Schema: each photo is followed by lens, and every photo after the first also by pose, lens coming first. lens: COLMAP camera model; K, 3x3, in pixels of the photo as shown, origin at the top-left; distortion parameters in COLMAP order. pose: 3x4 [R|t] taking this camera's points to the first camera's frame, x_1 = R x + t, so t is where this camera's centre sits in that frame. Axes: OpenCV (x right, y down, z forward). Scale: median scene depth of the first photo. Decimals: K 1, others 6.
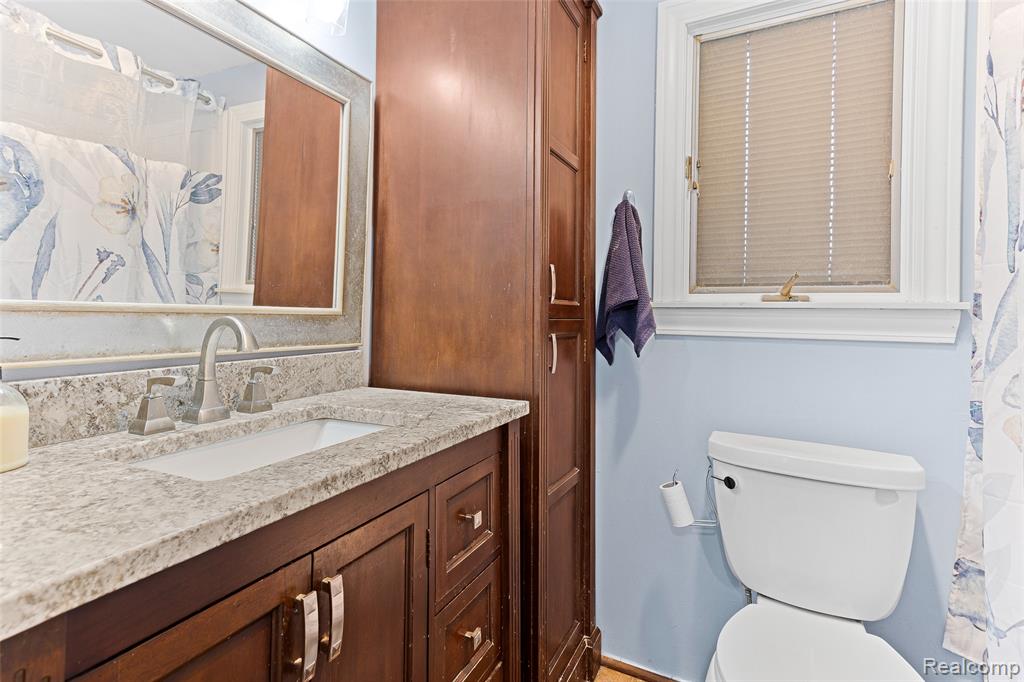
lens RADIAL K [[491.3, 0, 511.9], [0, 491.3, 316.9], [0, 0, 1]] dist [0.025029, 0.000340]
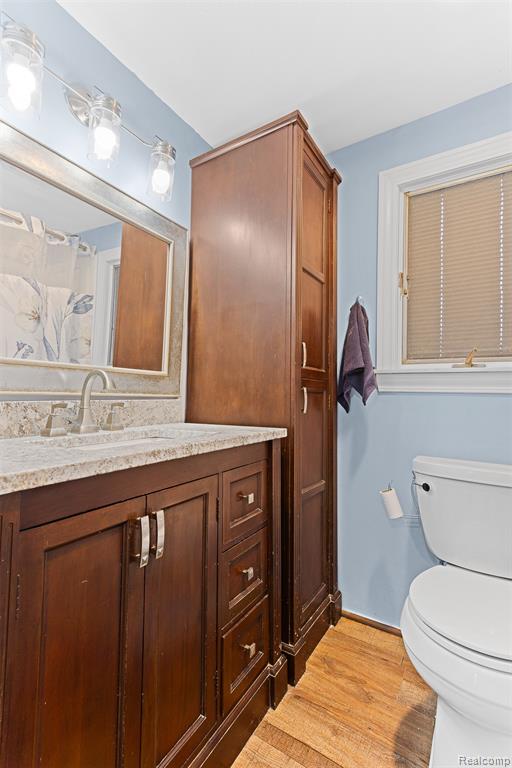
lens RADIAL K [[360.2, 0, 272.7], [0, 360.2, 386.0], [0, 0, 1]] dist [0.021021, 0.000552]
pose [[0.998074, -0.011192, -0.061016, 0.051177], [0.008424, 0.998932, -0.045432, 0.075497], [0.061459, 0.044830, 0.997102, -0.105471]]
